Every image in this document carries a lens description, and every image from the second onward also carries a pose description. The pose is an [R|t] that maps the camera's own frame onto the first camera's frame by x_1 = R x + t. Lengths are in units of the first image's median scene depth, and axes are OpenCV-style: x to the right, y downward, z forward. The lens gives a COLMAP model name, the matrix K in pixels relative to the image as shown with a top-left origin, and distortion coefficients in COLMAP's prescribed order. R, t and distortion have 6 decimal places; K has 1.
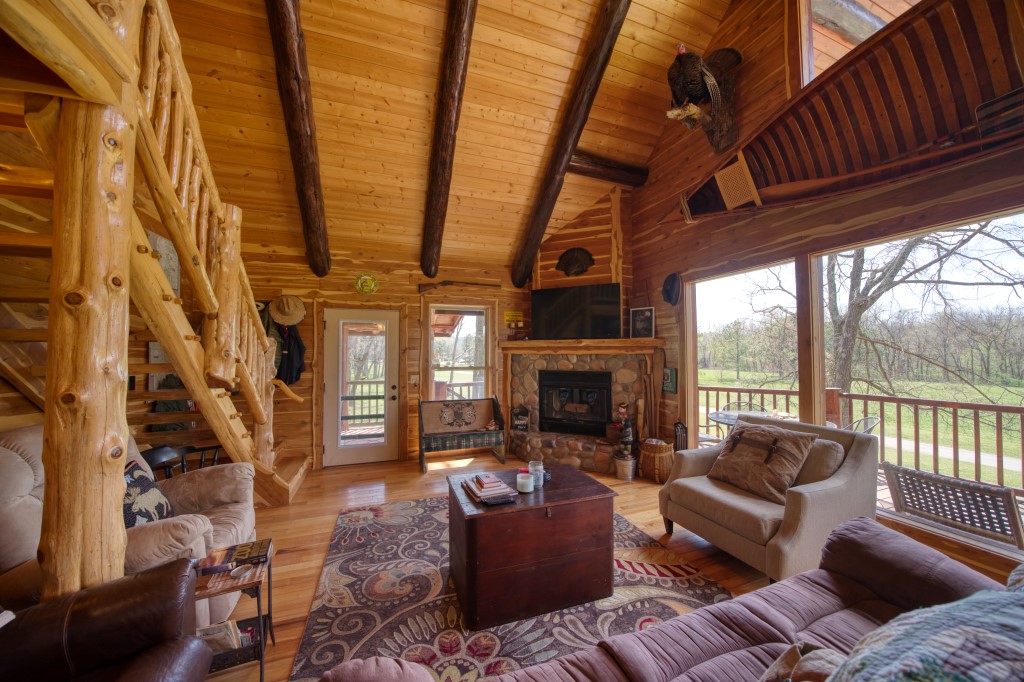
lens RADIAL K [[354.5, 0, 511.6], [0, 354.5, 345.8], [0, 0, 1]] dist [-0.000765, -0.000053]
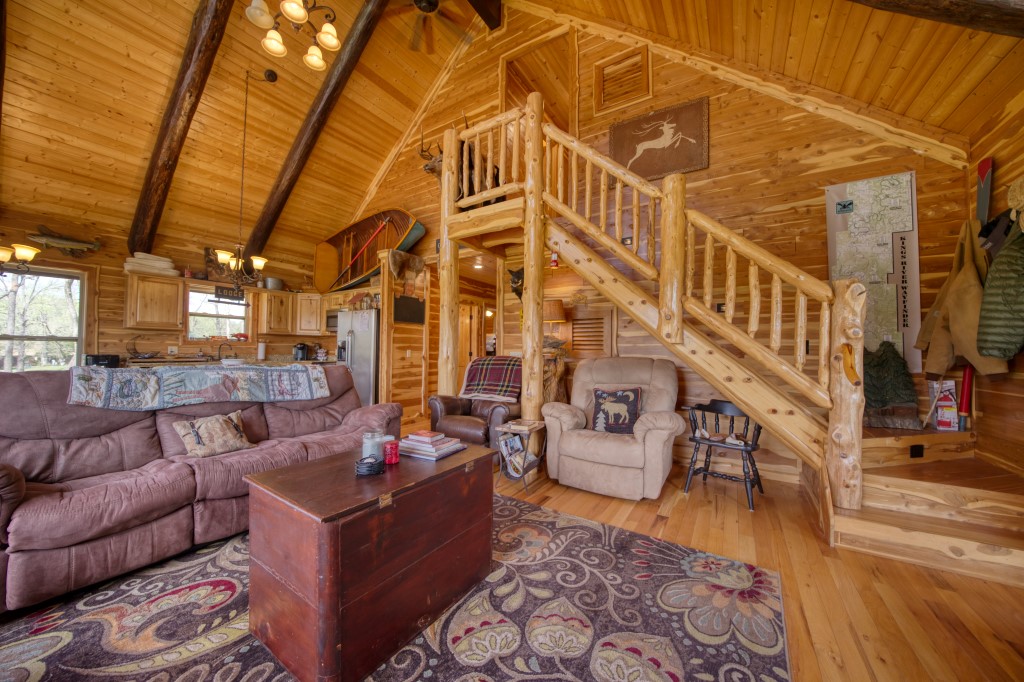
lens RADIAL K [[354.5, 0, 510.5], [0, 354.5, 343.2], [0, 0, 1]] dist [-0.000765, -0.000053]
pose [[-0.793229, -0.019674, -0.608606, 0.259316], [0.002293, 0.999374, -0.035296, 0.153706], [0.608919, -0.029393, -0.792687, 1.552907]]
